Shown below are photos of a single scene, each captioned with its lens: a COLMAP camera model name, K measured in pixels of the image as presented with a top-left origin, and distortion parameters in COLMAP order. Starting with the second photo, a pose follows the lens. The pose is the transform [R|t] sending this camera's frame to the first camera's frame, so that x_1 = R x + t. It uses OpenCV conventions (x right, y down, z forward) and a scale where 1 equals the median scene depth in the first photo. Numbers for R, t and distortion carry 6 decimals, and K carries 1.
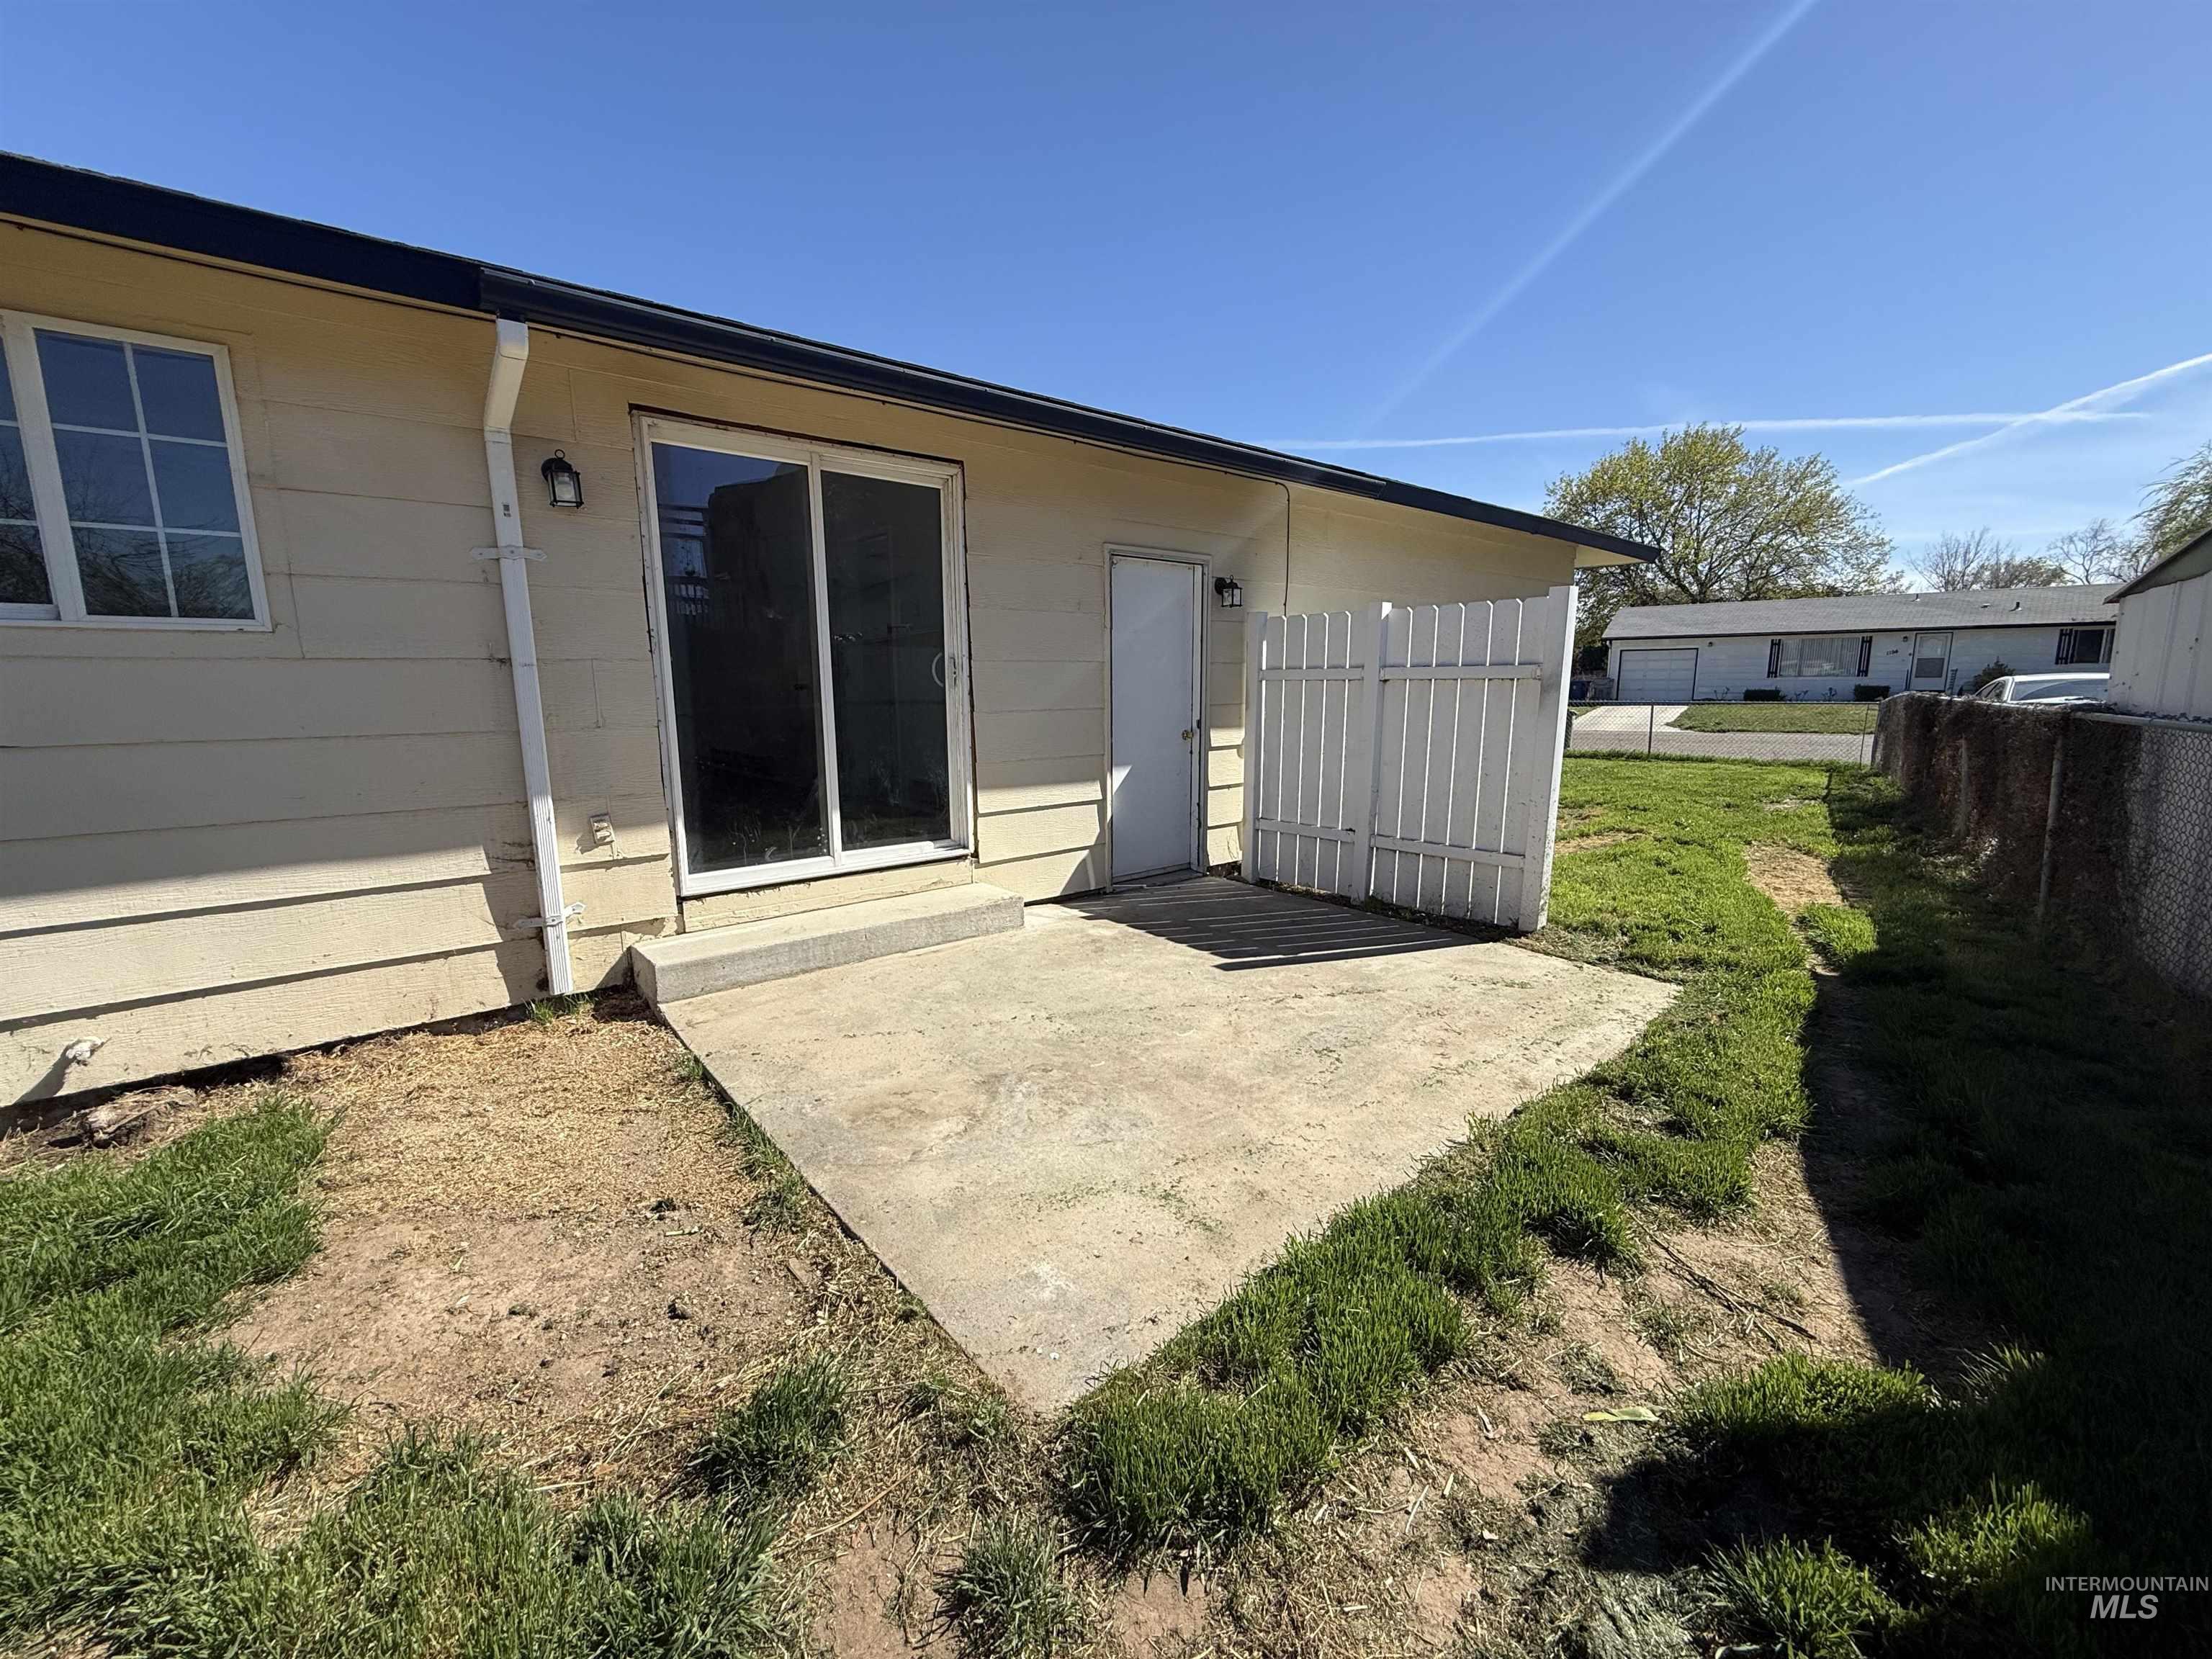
lens RADIAL K [[881.9, 0, 1097.4], [0, 881.9, 827.9], [0, 0, 1]] dist [0.001426, -0.000703]
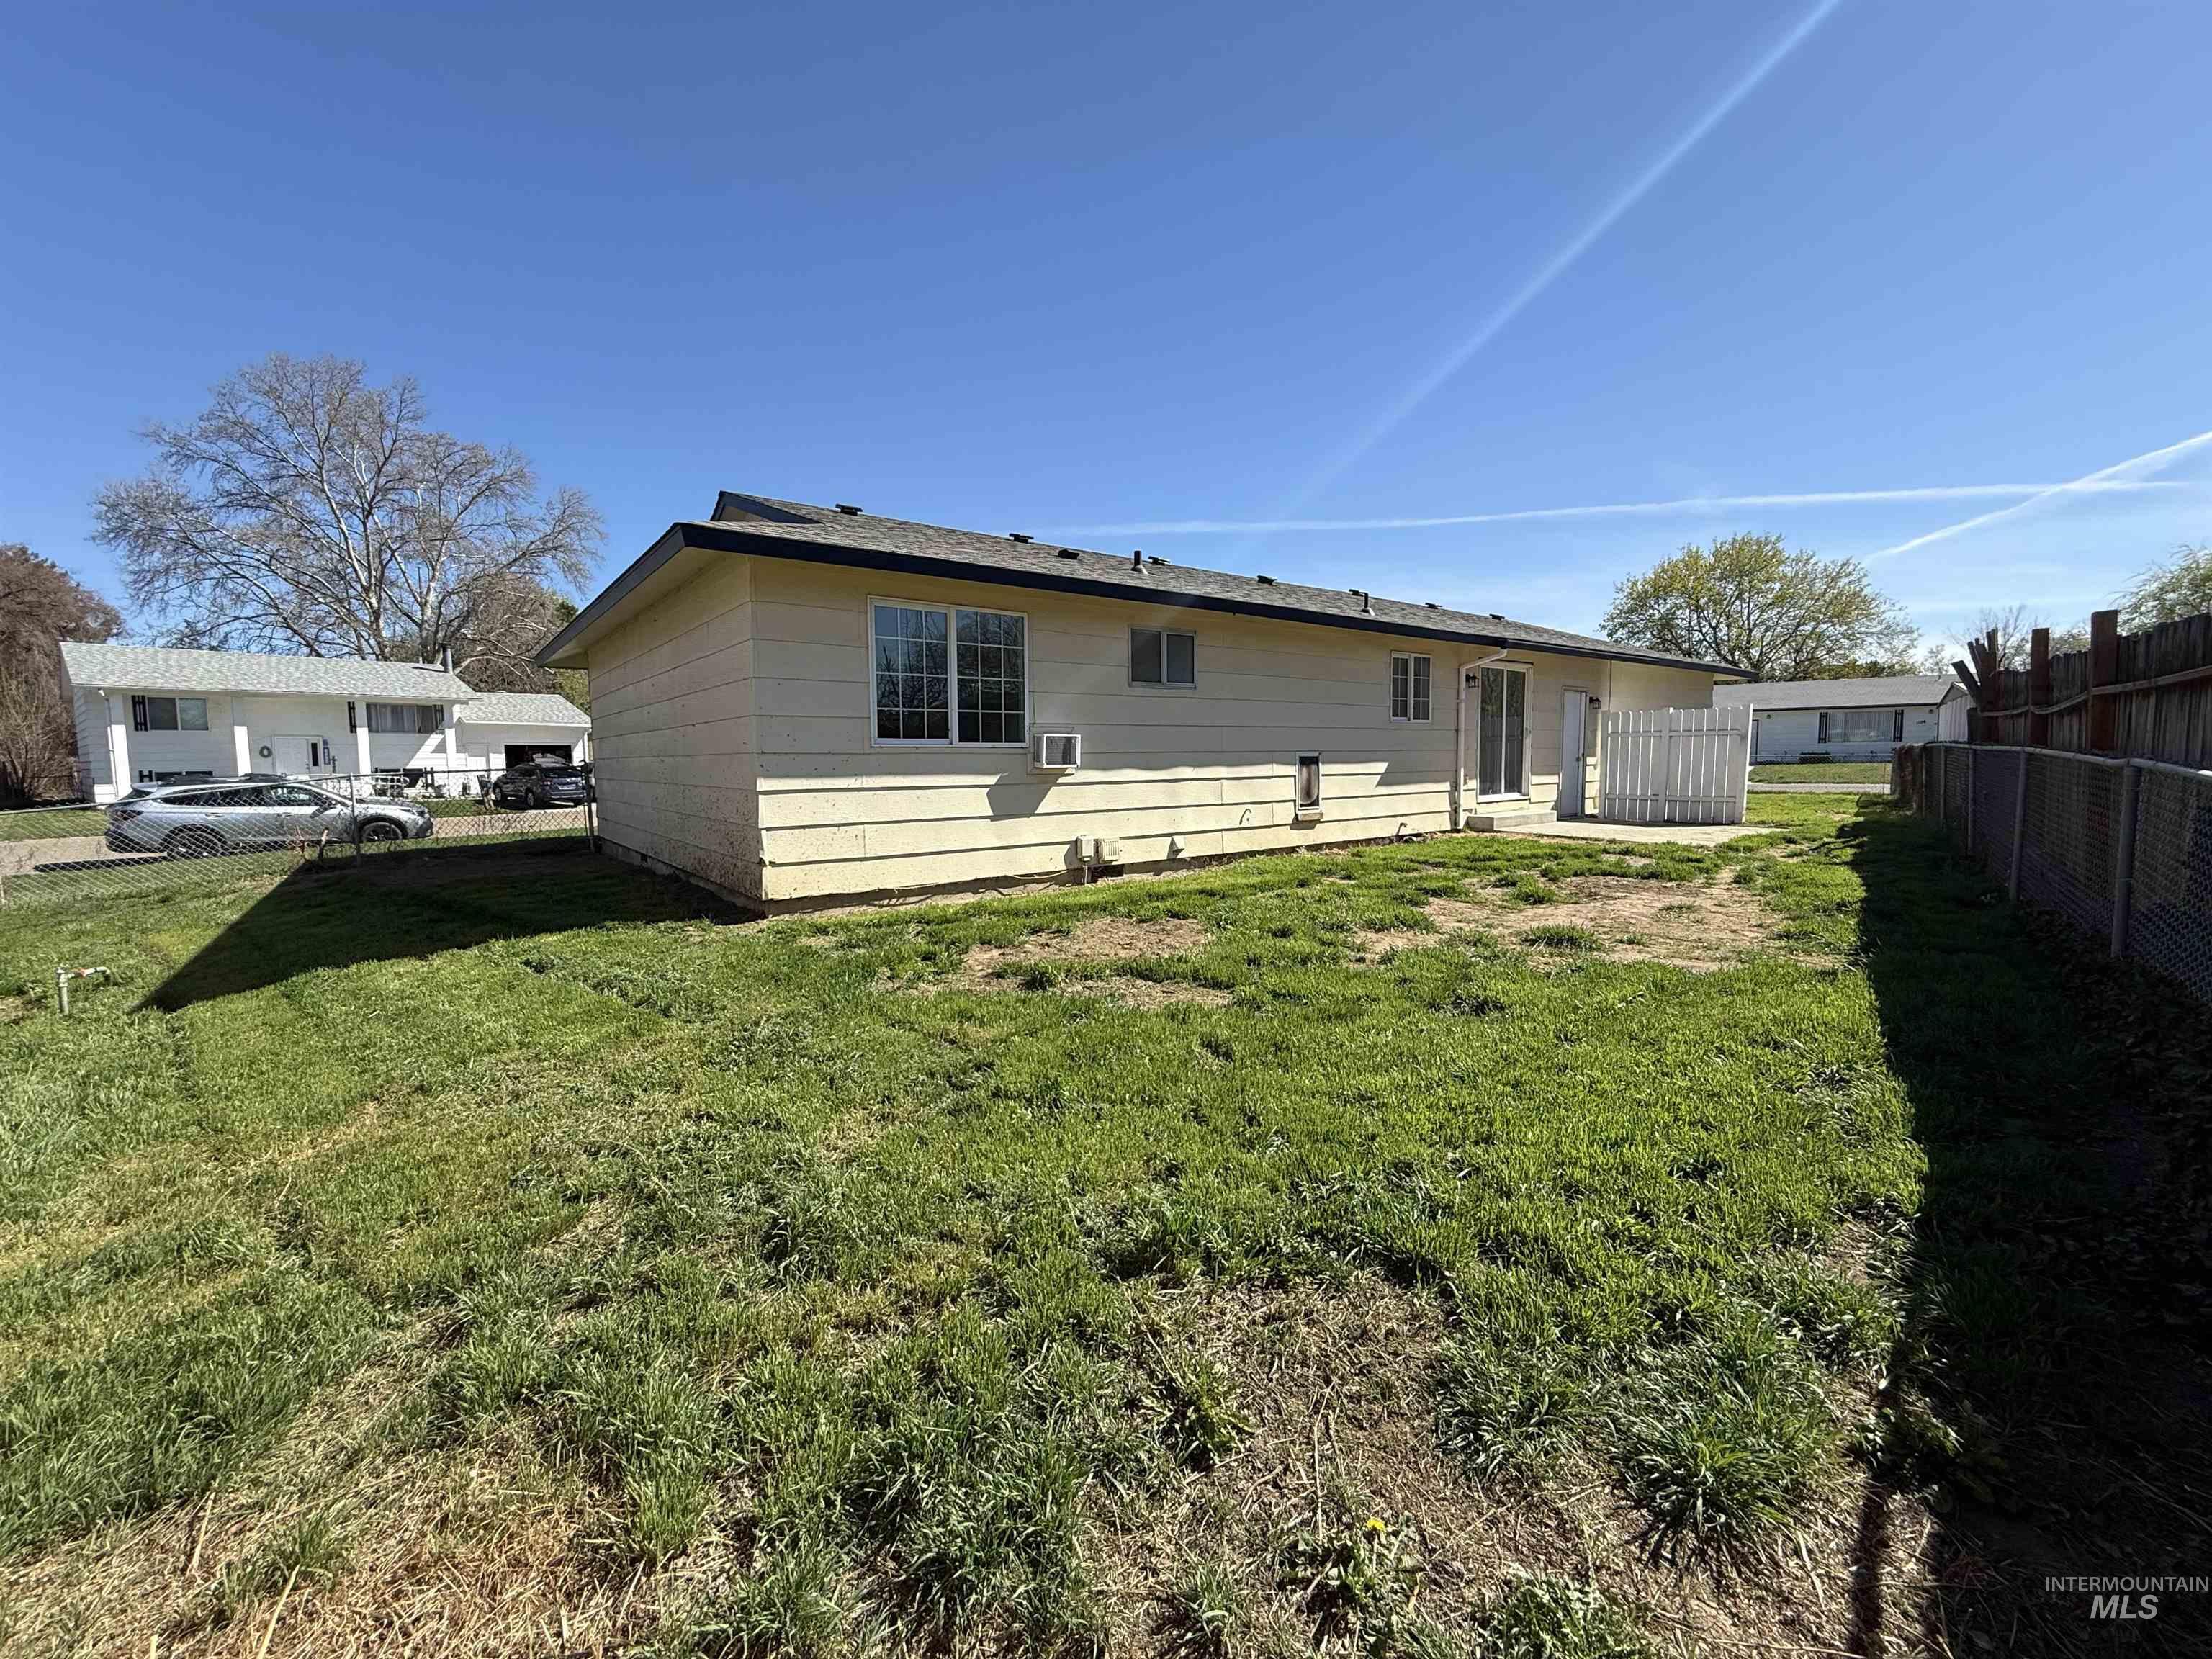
lens RADIAL K [[881.9, 0, 1097.4], [0, 881.9, 827.9], [0, 0, 1]] dist [0.001426, -0.000703]
pose [[0.999188, -0.001662, -0.040262, -0.206018], [-0.001628, 0.996667, -0.081561, 0.052011], [0.040264, 0.081560, 0.995855, -0.269596]]
